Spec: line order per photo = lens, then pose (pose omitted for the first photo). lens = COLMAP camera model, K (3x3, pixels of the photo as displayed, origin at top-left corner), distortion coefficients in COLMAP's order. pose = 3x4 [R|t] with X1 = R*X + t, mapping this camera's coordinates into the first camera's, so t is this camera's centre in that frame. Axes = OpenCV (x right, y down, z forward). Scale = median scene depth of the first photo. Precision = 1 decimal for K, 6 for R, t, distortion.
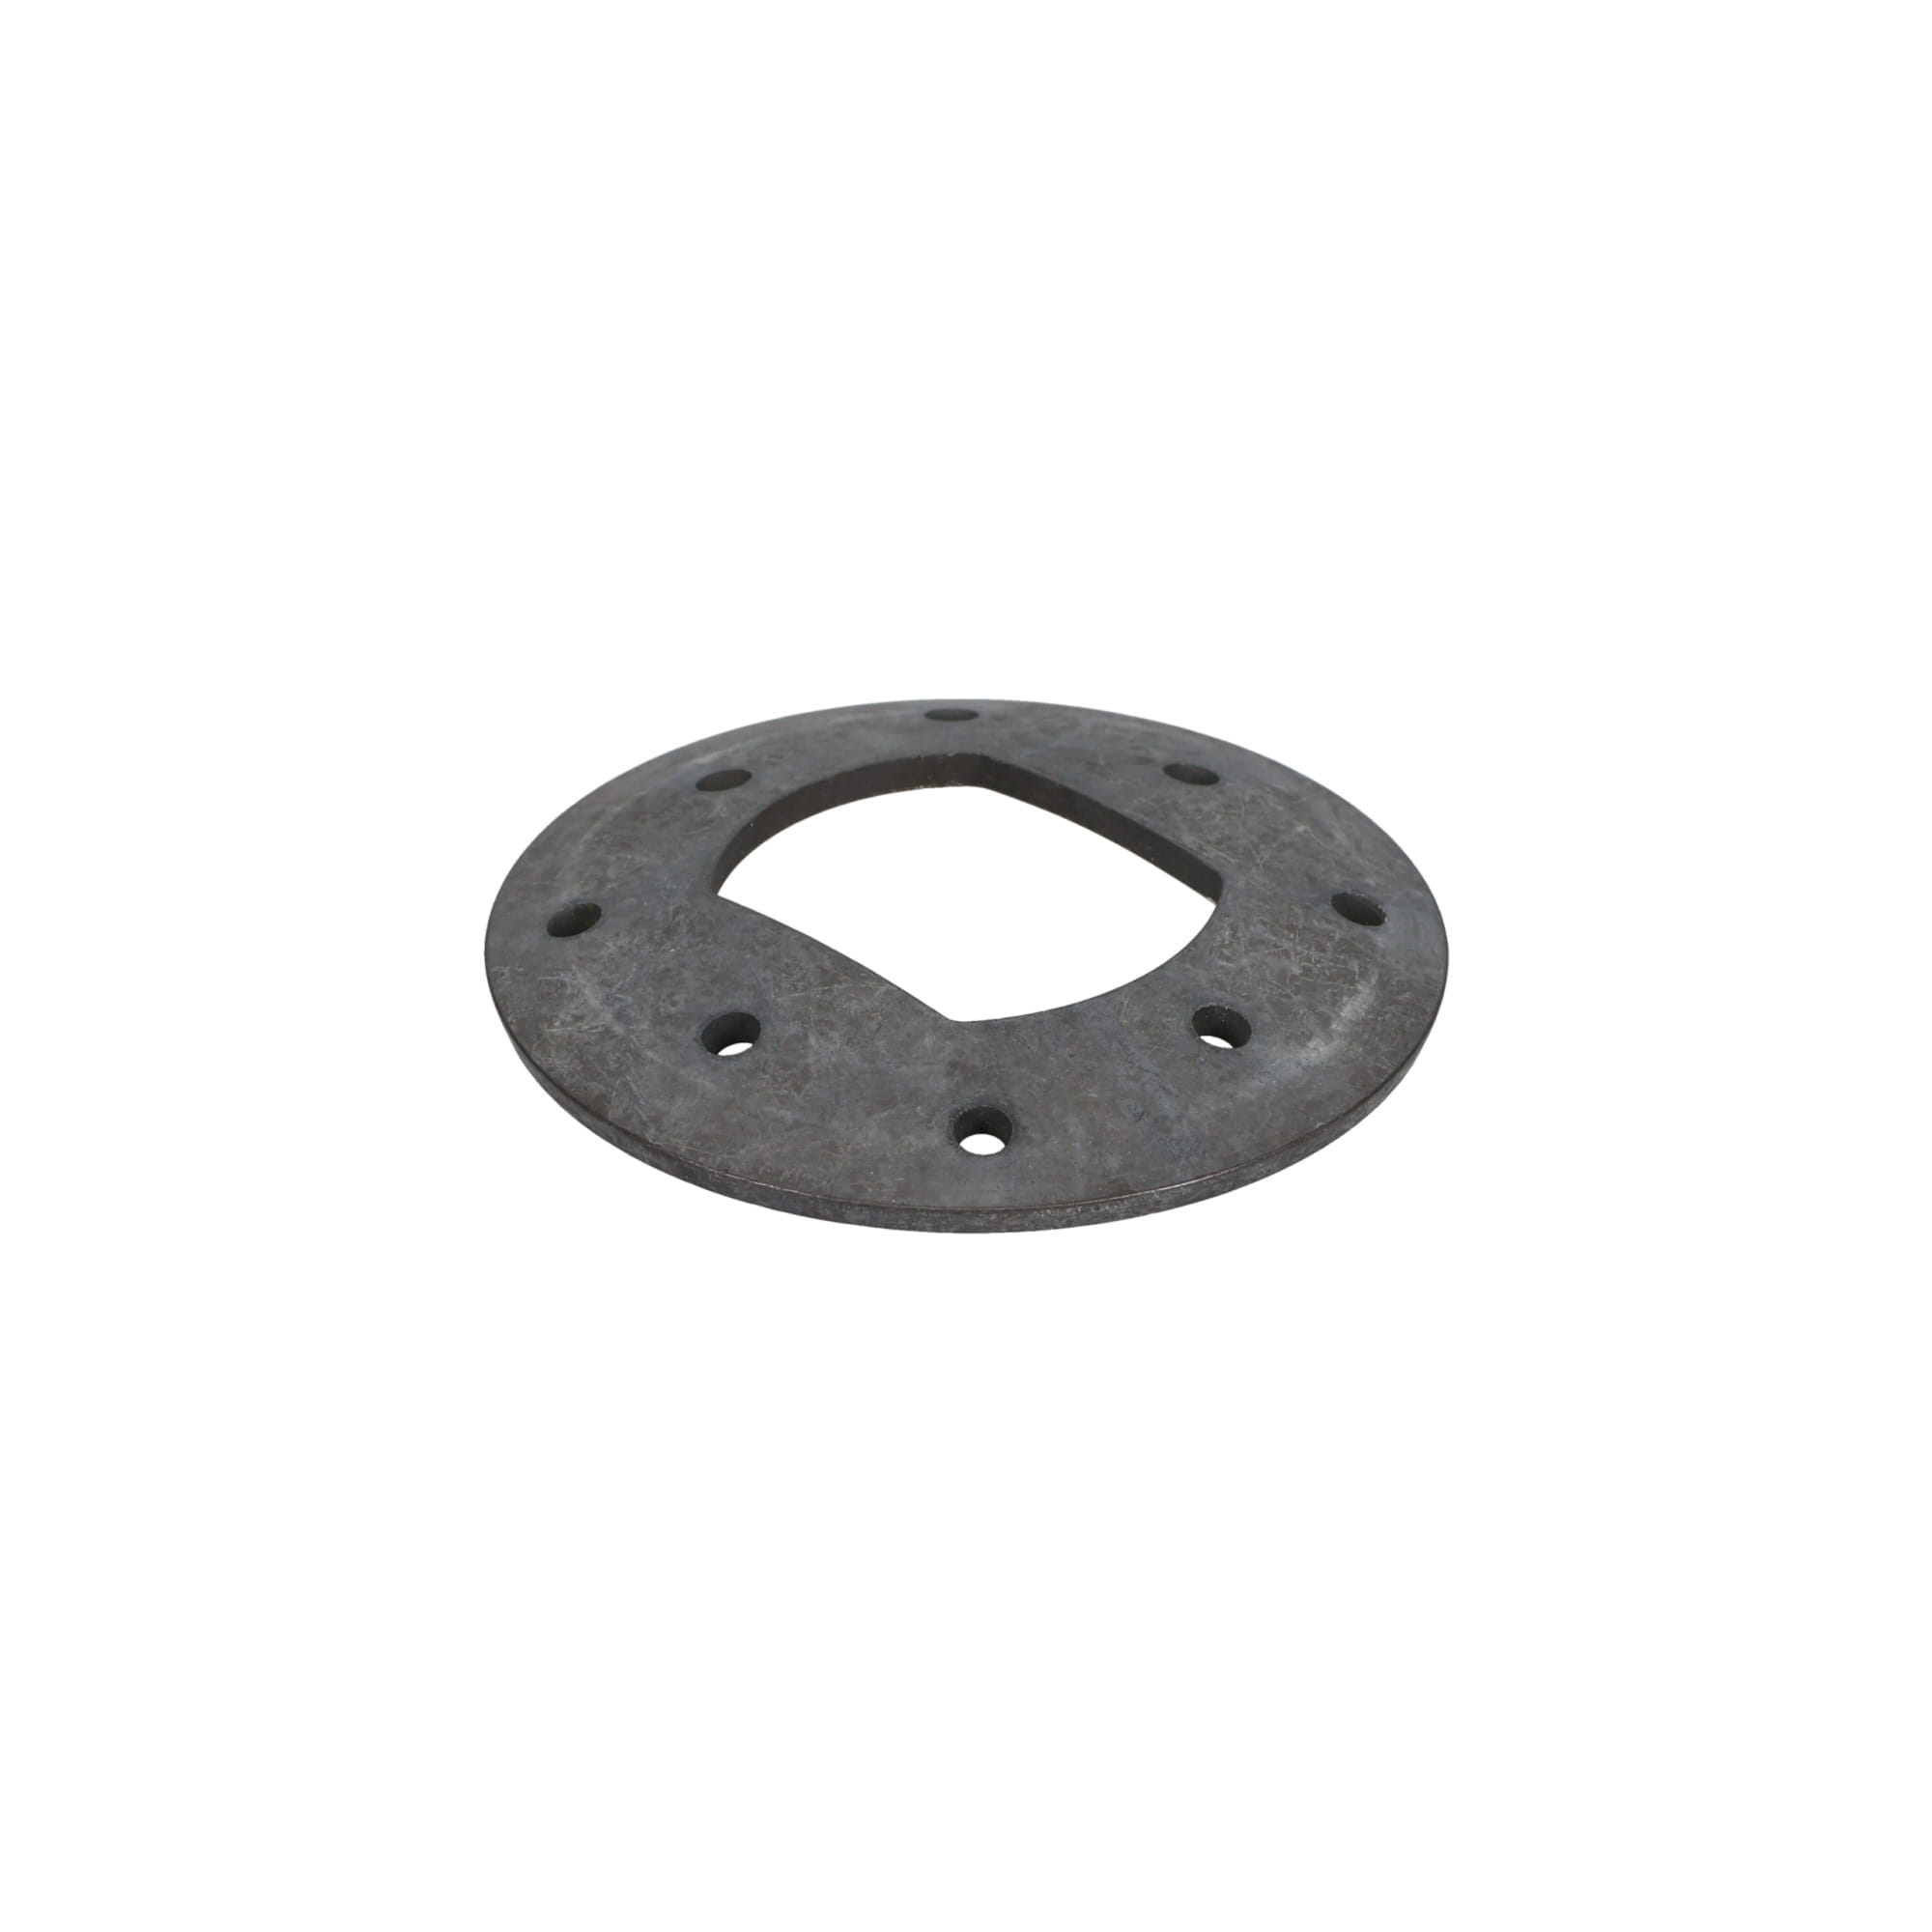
lens RADIAL K [[8632.3, 0, 966.0], [0, 8632.3, 966.0], [0, 0, 1]] dist [0.070992, -0.597563]
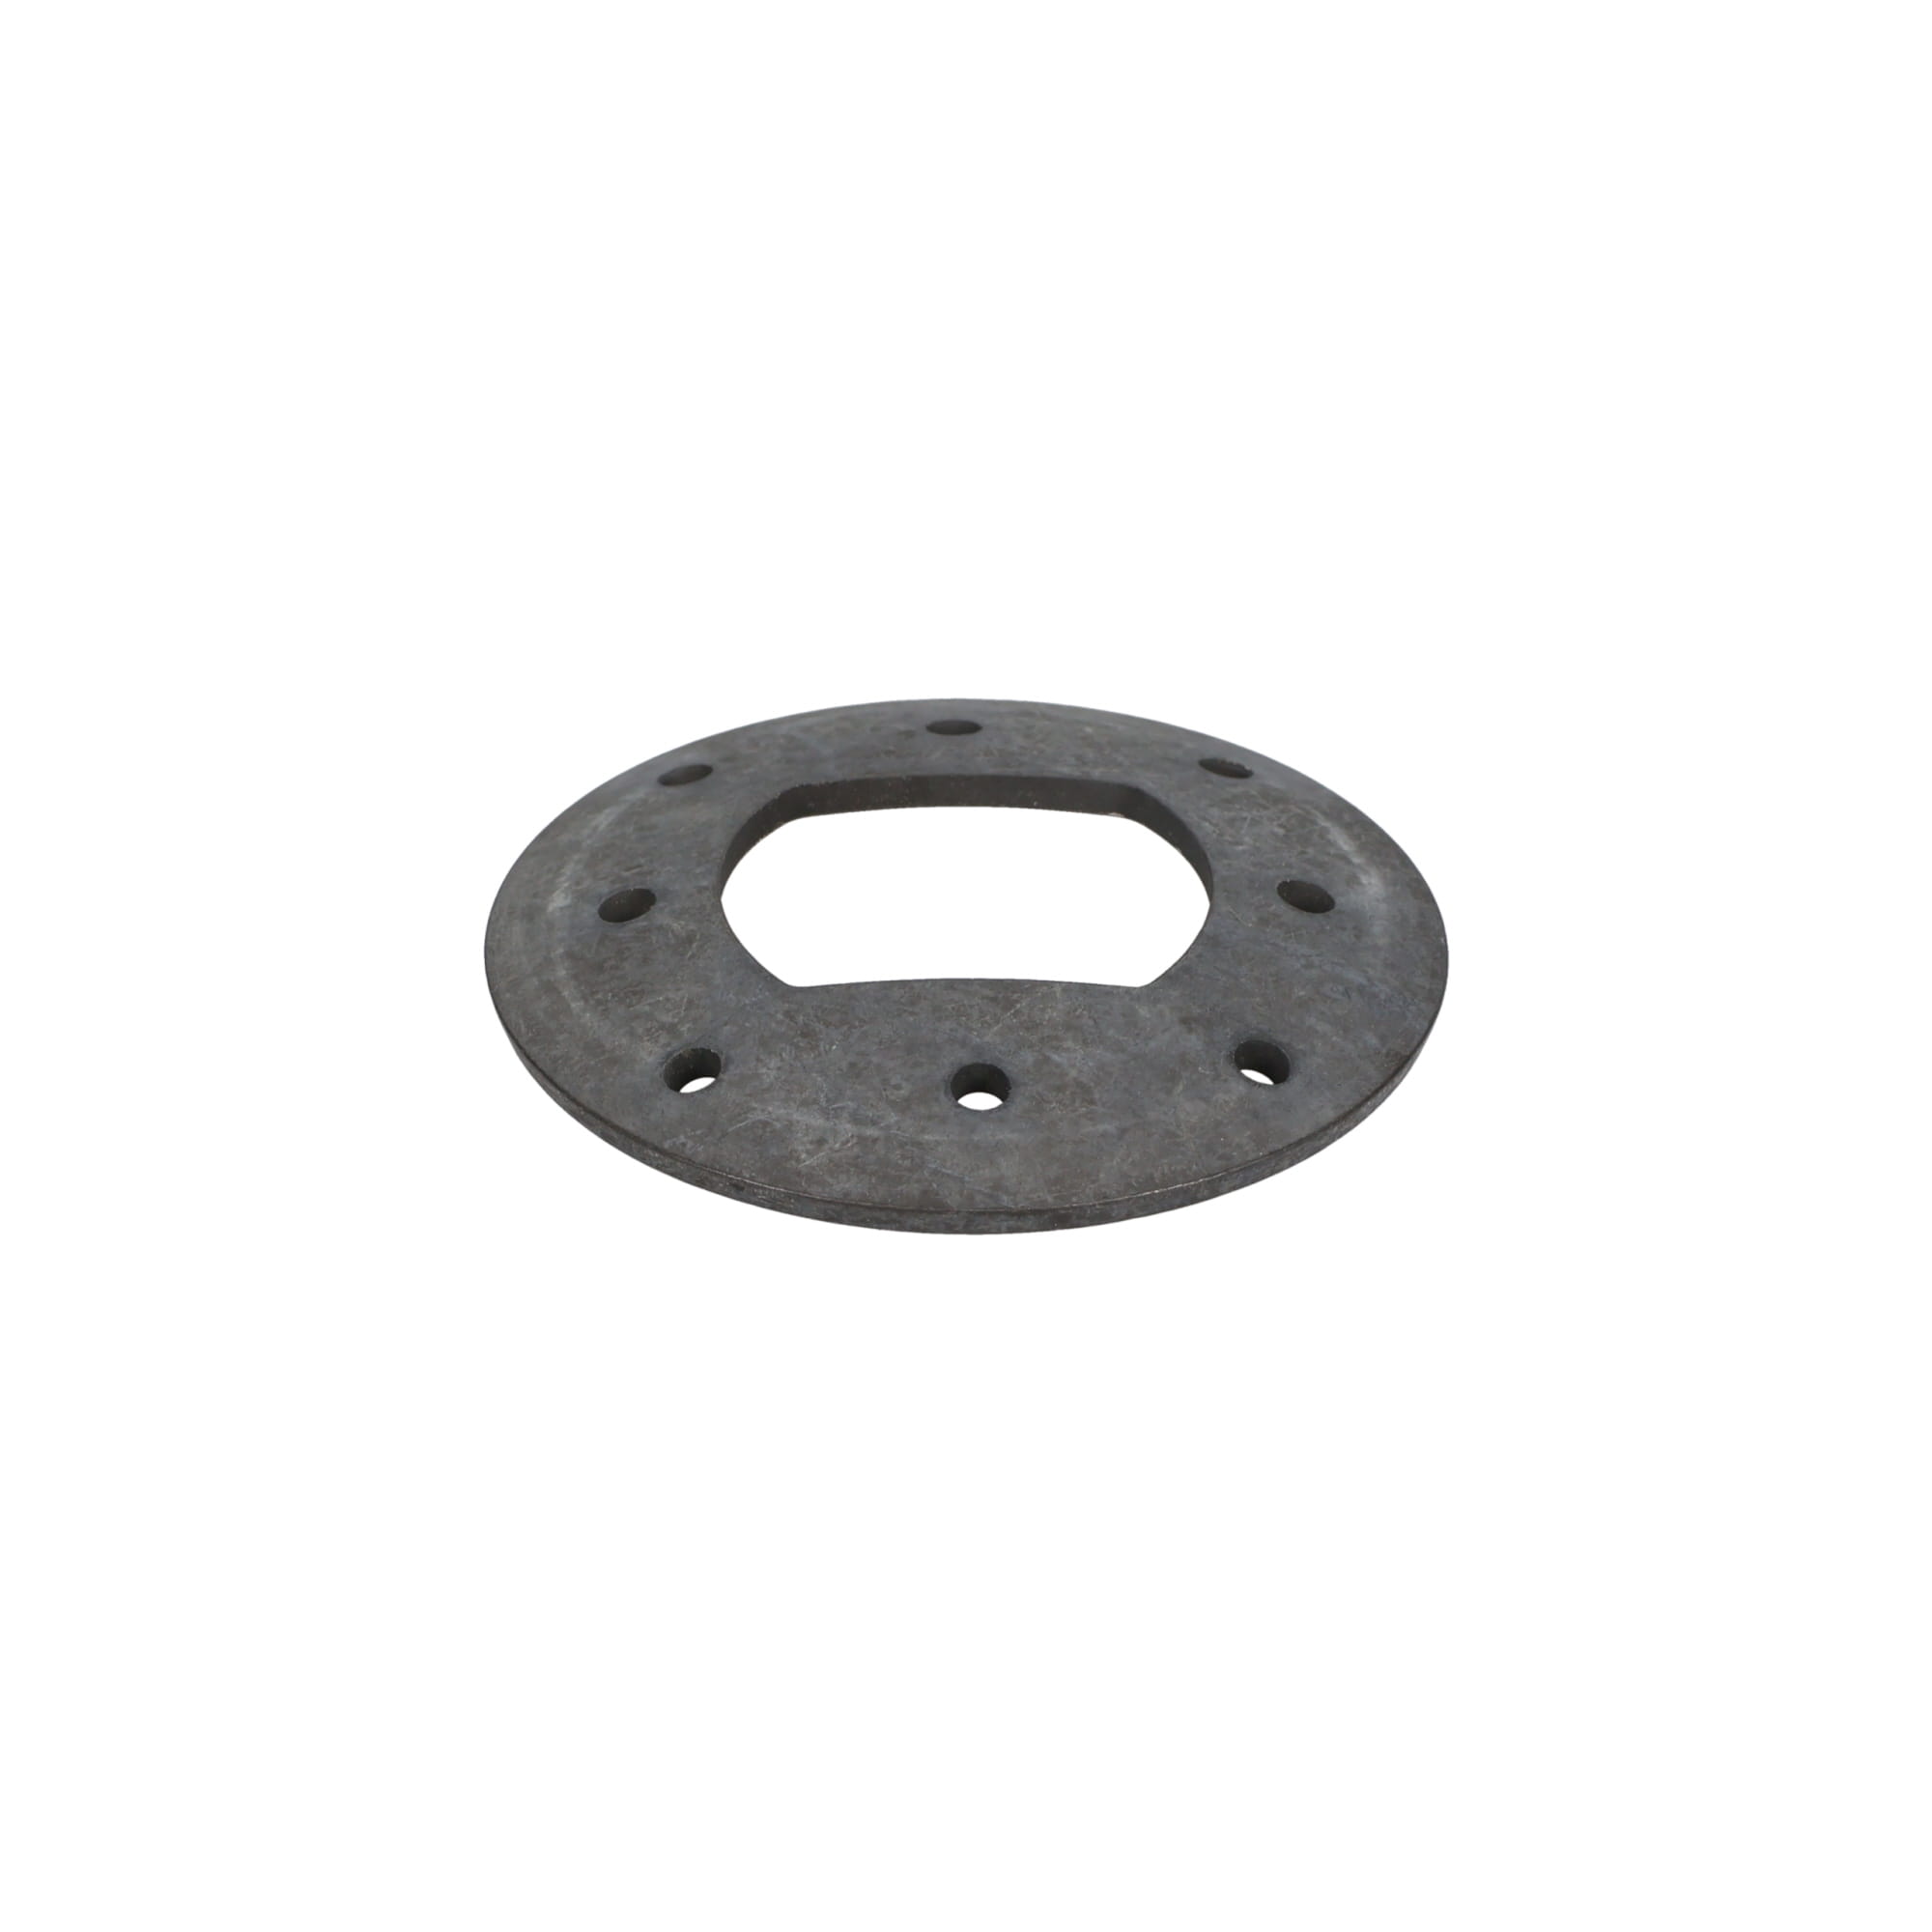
lens RADIAL K [[8632.3, 0, 966.0], [0, 8632.3, 966.0], [0, 0, 1]] dist [0.070992, -0.597563]
pose [[0.708177, -0.379342, 0.595471, -0.615188], [0.374711, 0.916756, 0.138382, -0.142996], [-0.598396, 0.125131, 0.791369, 0.217518]]
